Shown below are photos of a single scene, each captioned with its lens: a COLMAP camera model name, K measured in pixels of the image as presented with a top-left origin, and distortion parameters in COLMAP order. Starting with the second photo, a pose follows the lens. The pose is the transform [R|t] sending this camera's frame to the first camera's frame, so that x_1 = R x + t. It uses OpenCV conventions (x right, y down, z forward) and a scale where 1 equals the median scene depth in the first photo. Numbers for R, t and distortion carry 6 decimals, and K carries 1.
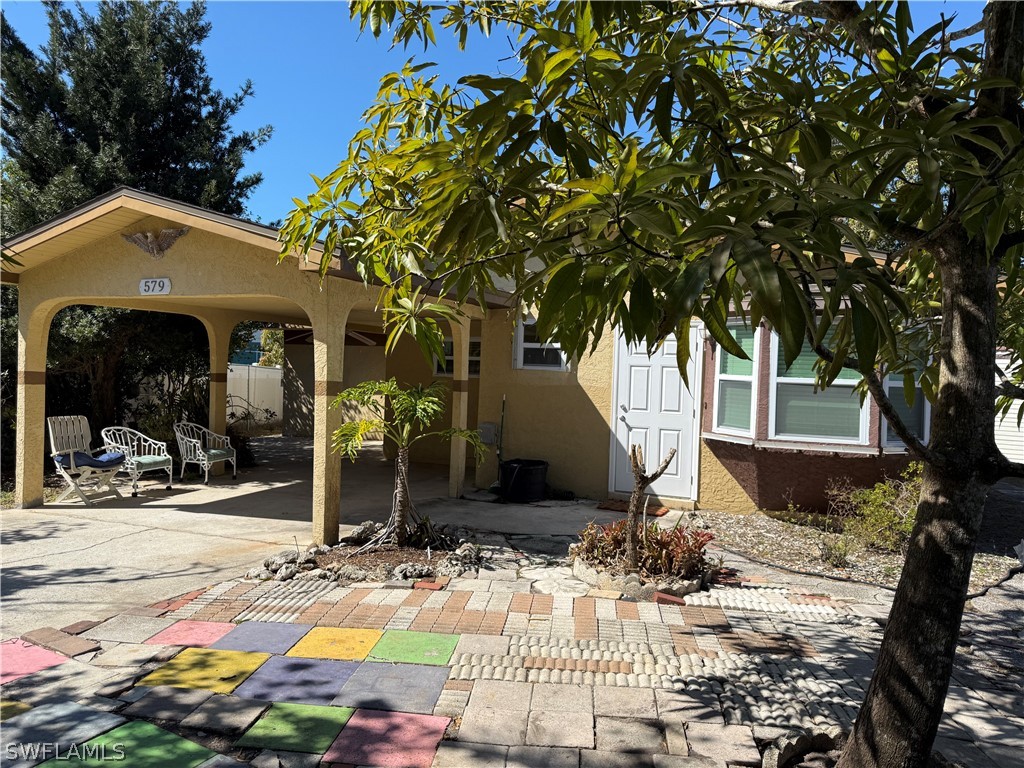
lens RADIAL K [[726.6, 0, 514.3], [0, 726.6, 387.8], [0, 0, 1]] dist [0.050030, -0.053711]
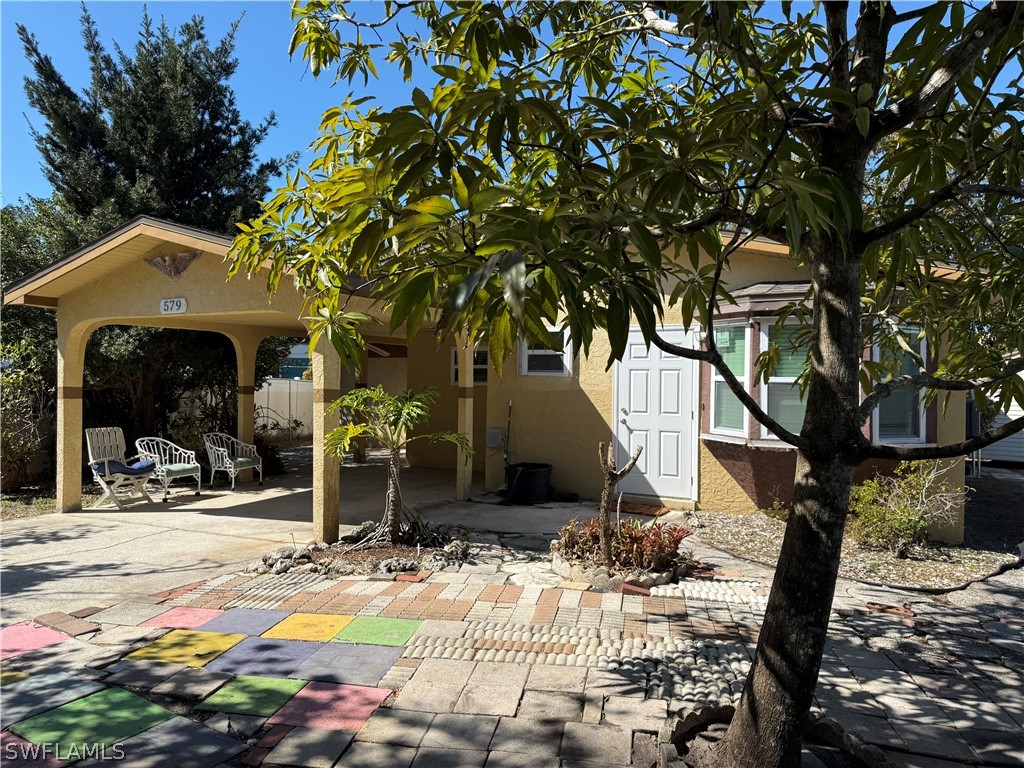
lens RADIAL K [[726.6, 0, 511.8], [0, 726.6, 385.0], [0, 0, 1]] dist [0.050030, -0.053711]
pose [[0.996767, -0.021025, -0.077546, 0.114057], [0.019580, 0.999621, -0.019345, 0.012083], [0.077923, 0.017764, 0.996801, -0.051252]]
